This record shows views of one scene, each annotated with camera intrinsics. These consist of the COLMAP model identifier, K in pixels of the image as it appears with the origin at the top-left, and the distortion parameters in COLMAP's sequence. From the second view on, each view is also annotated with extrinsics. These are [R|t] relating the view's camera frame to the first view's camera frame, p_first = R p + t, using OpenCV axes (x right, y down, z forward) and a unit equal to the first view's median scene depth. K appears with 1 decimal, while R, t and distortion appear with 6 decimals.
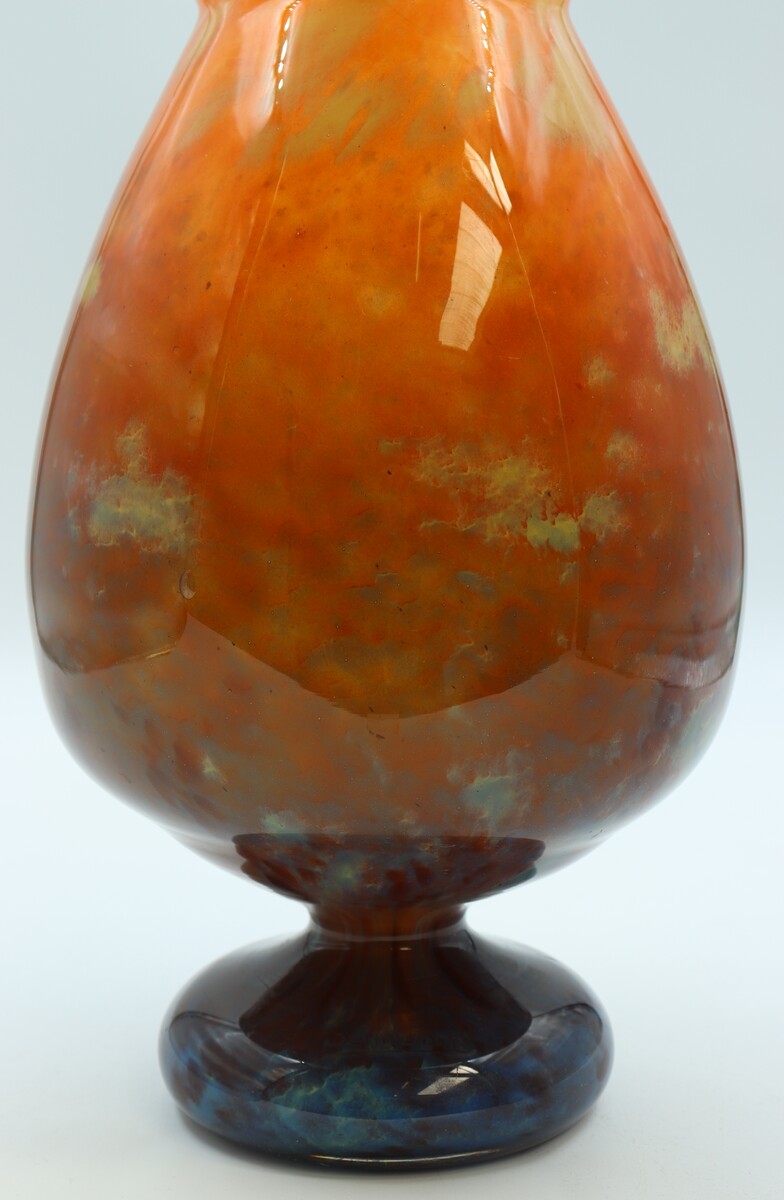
lens RADIAL K [[1944.8, 0, 395.9], [0, 1944.8, 605.6], [0, 0, 1]] dist [0.056864, 0.000000]
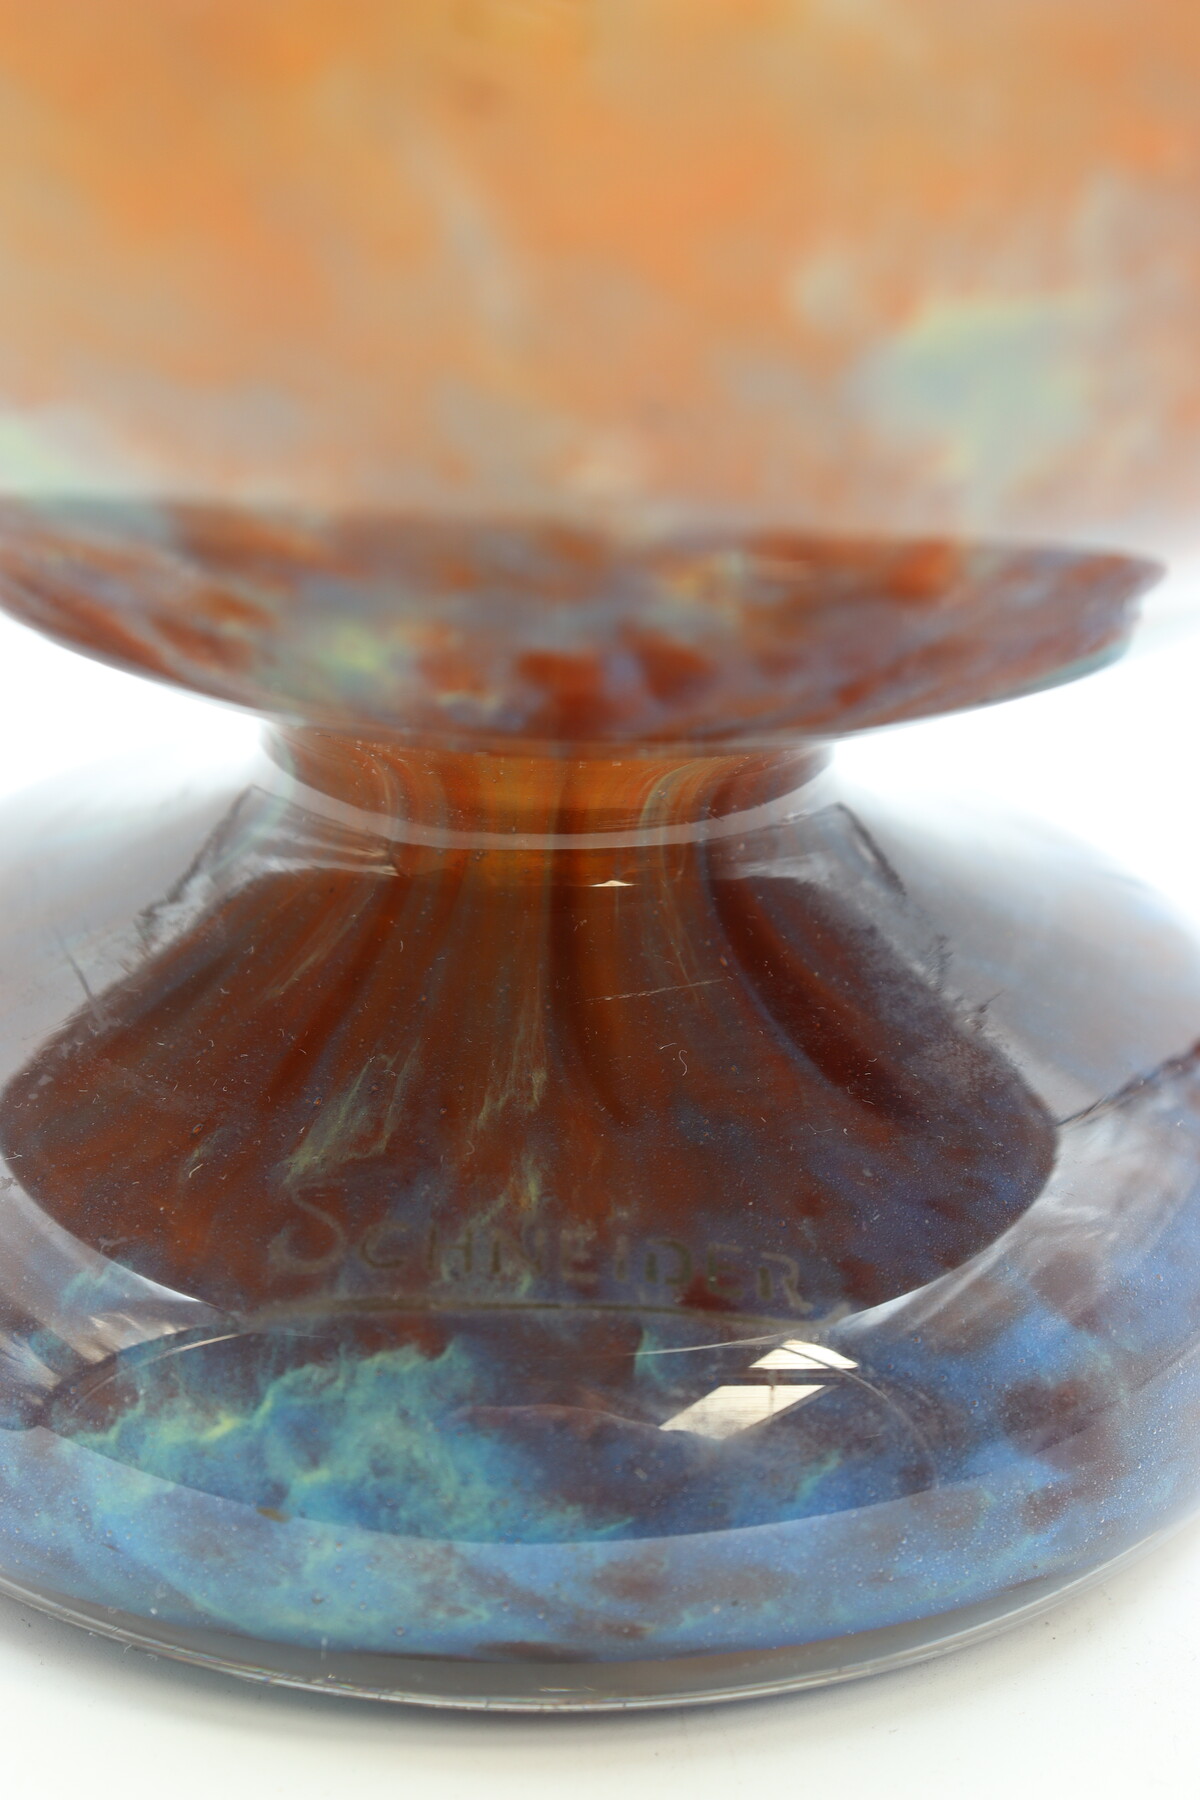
lens RADIAL K [[3964.4, 0, 610.5], [0, 3964.4, 889.1], [0, 0, 1]] dist [0.230060, 0.000000]
pose [[0.998755, 0.047982, -0.013637, 0.014776], [-0.042107, 0.957538, 0.285216, 0.024800], [0.026743, -0.284287, 0.958366, 0.534008]]
